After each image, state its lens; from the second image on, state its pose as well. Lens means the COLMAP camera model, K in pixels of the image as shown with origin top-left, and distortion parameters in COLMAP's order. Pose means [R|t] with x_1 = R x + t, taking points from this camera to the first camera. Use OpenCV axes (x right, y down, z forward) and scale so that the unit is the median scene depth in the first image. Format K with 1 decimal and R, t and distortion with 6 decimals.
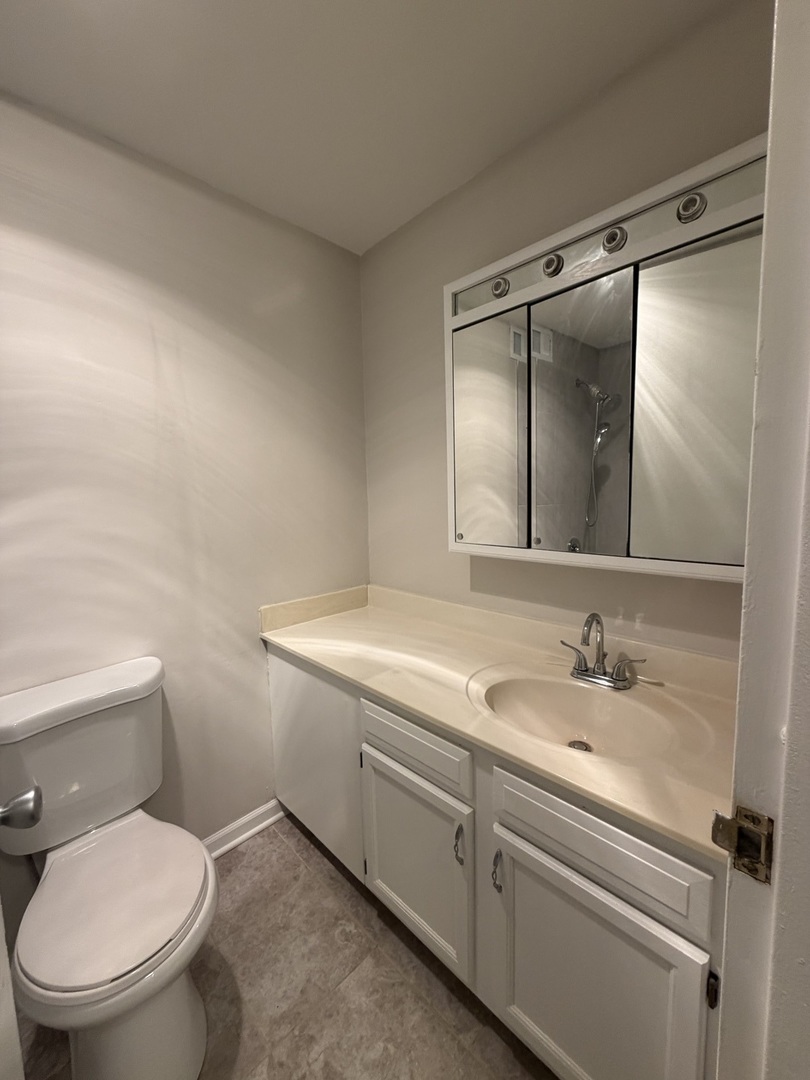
lens RADIAL K [[430.7, 0, 405.6], [0, 430.7, 538.5], [0, 0, 1]] dist [0.000390, 0.000038]
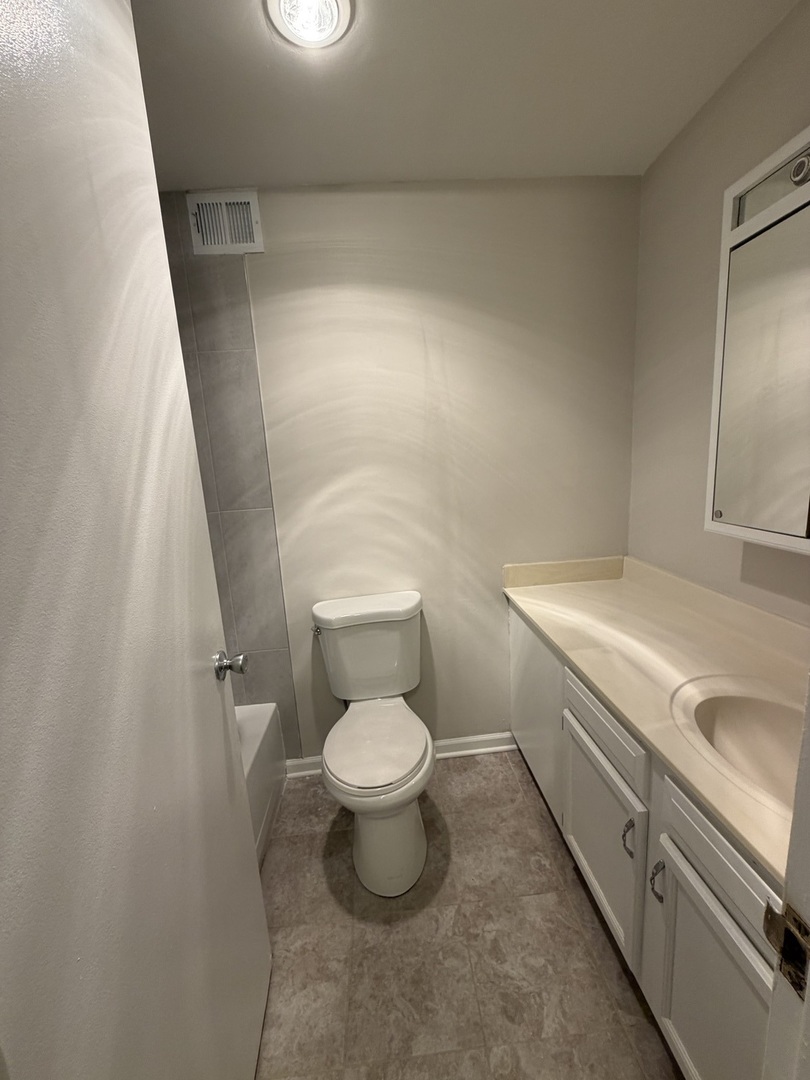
lens RADIAL K [[430.7, 0, 404.2], [0, 430.7, 539.2], [0, 0, 1]] dist [0.000390, 0.000038]
pose [[0.758332, 0.097716, -0.644503, 0.217797], [-0.024521, 0.992277, 0.121592, -0.044856], [0.651407, -0.076403, 0.754872, -0.009533]]
